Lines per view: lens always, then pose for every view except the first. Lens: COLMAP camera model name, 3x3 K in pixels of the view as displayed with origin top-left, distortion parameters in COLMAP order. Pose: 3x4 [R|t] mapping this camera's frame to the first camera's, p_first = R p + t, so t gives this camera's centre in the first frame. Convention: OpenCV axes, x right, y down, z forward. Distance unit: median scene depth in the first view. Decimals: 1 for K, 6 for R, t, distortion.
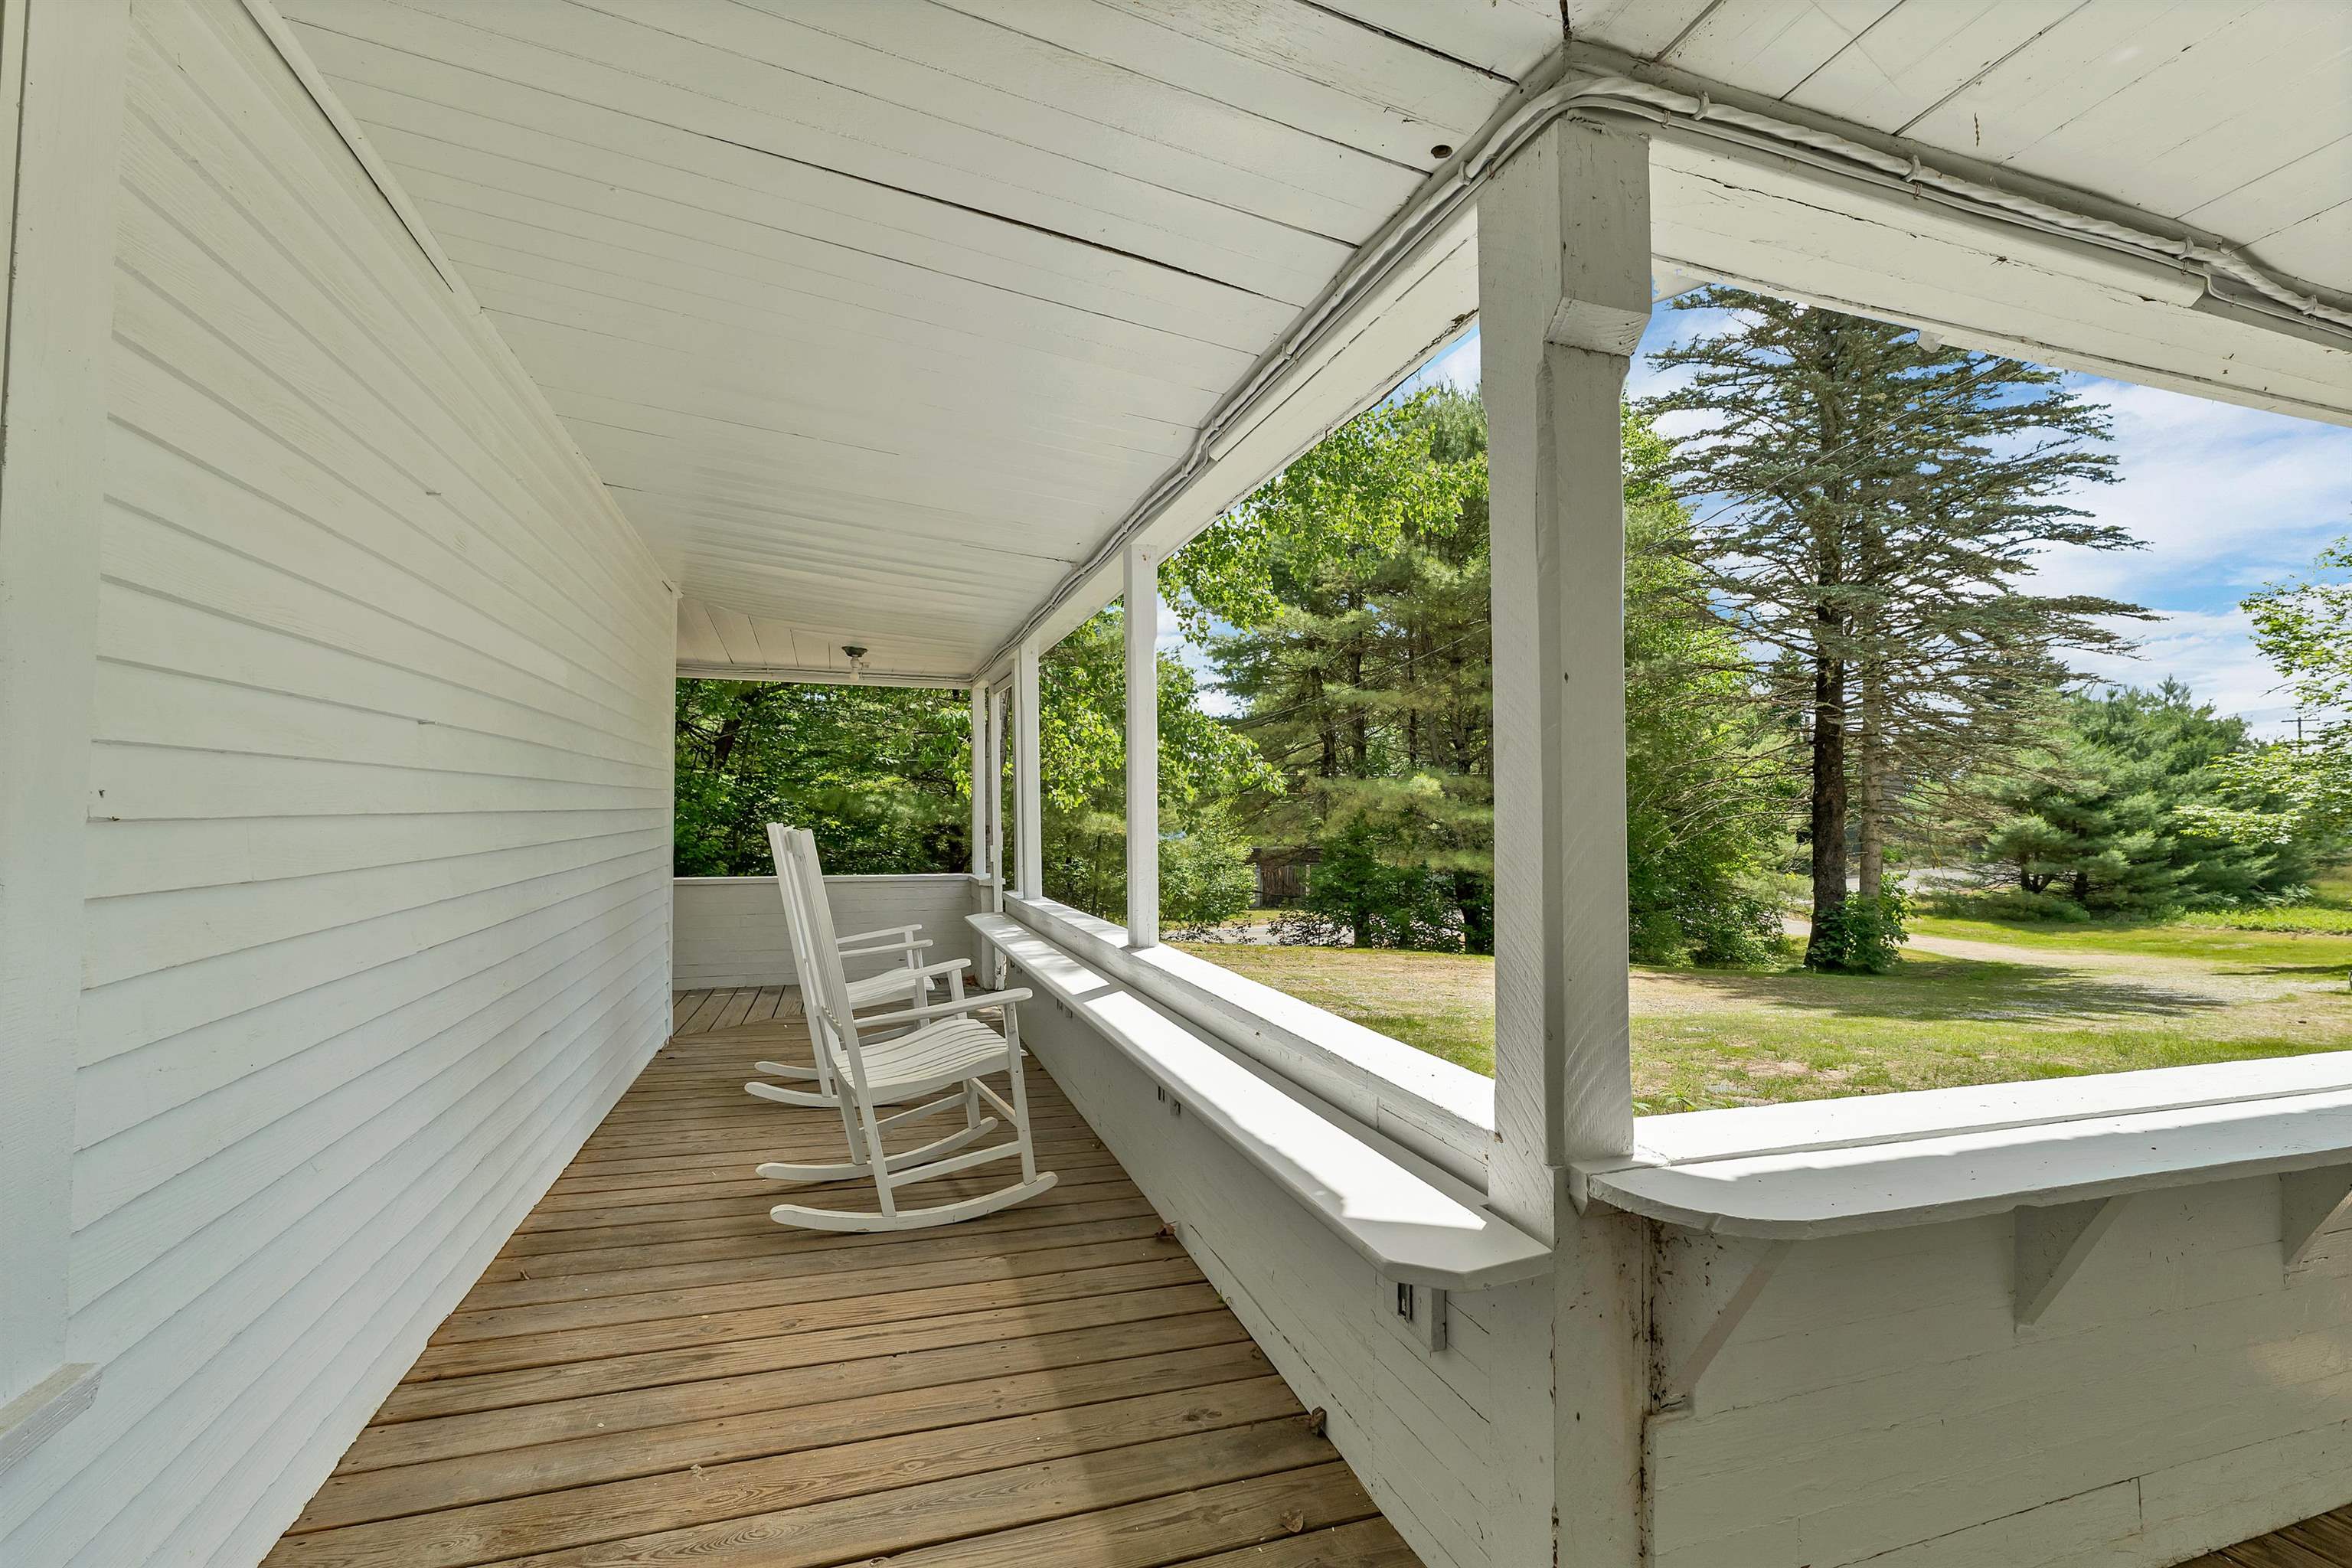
lens RADIAL K [[983.4, 0, 1157.9], [0, 983.4, 799.3], [0, 0, 1]] dist [0.003466, -0.001079]
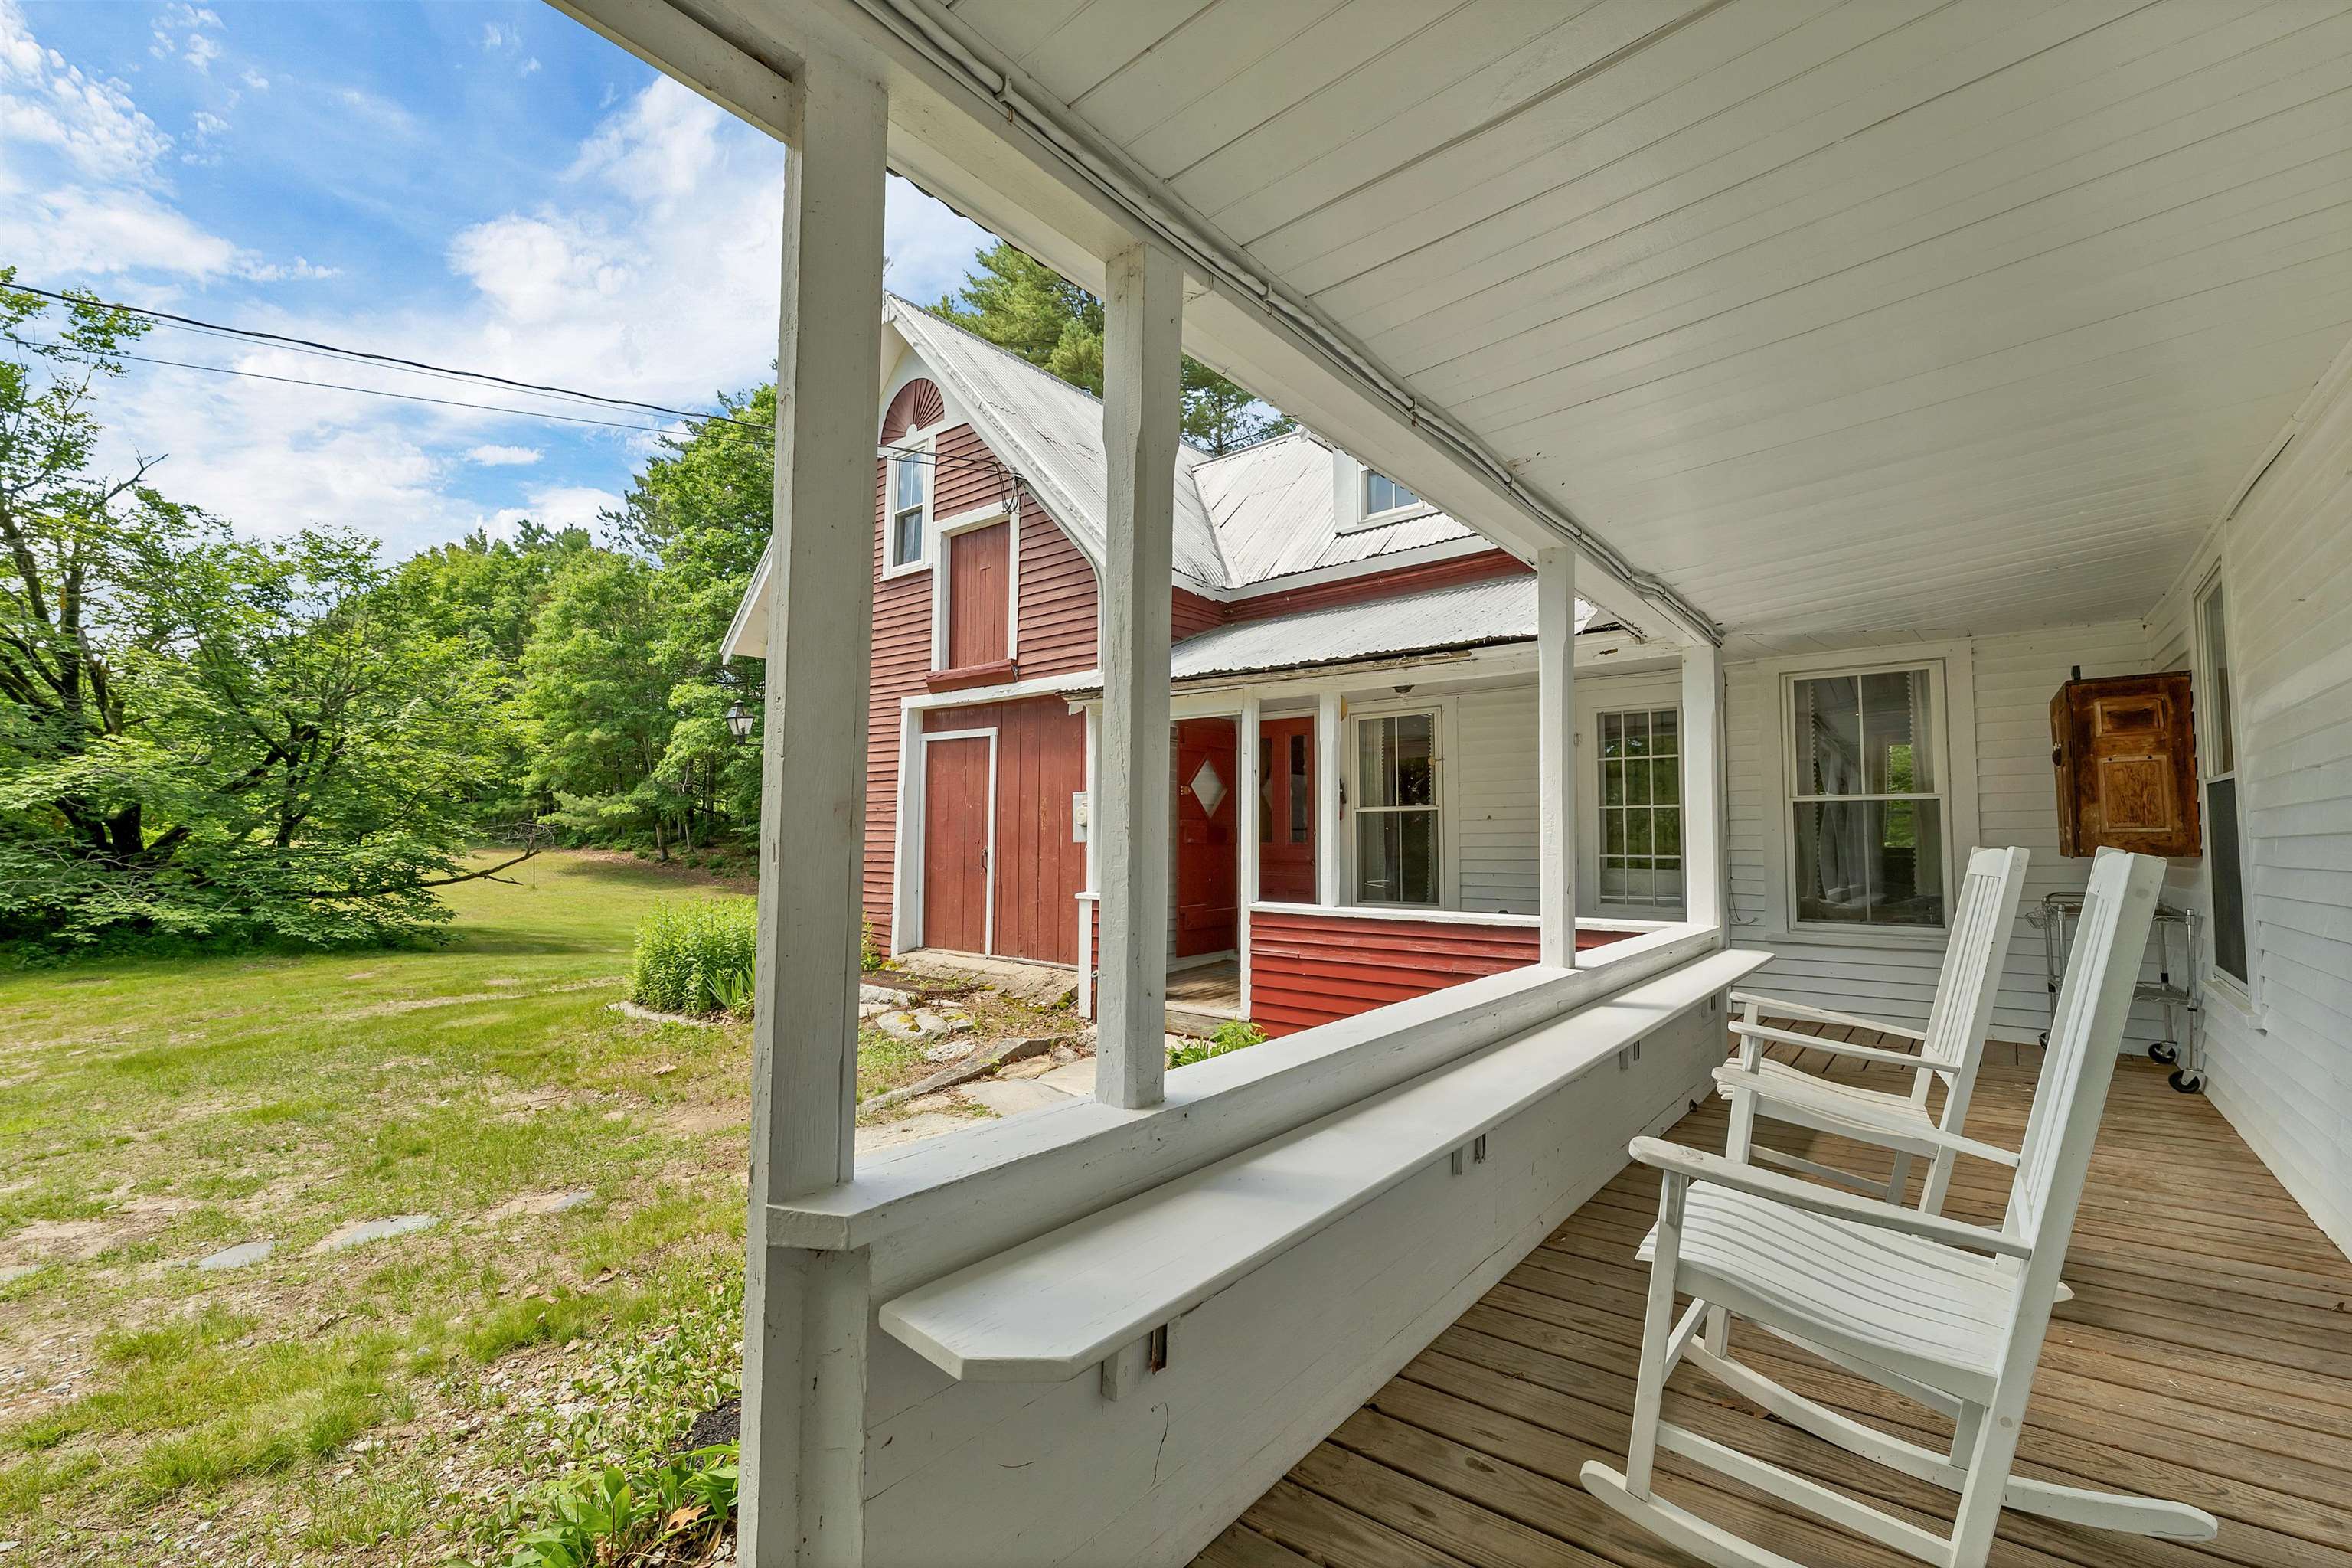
lens RADIAL K [[983.4, 0, 1161.6], [0, 983.4, 781.3], [0, 0, 1]] dist [0.003466, -0.001079]
pose [[-0.530961, 0.055573, 0.845572, -0.832961], [-0.020225, 0.996732, -0.078208, 0.066343], [-0.847155, -0.058627, -0.528102, 2.397950]]
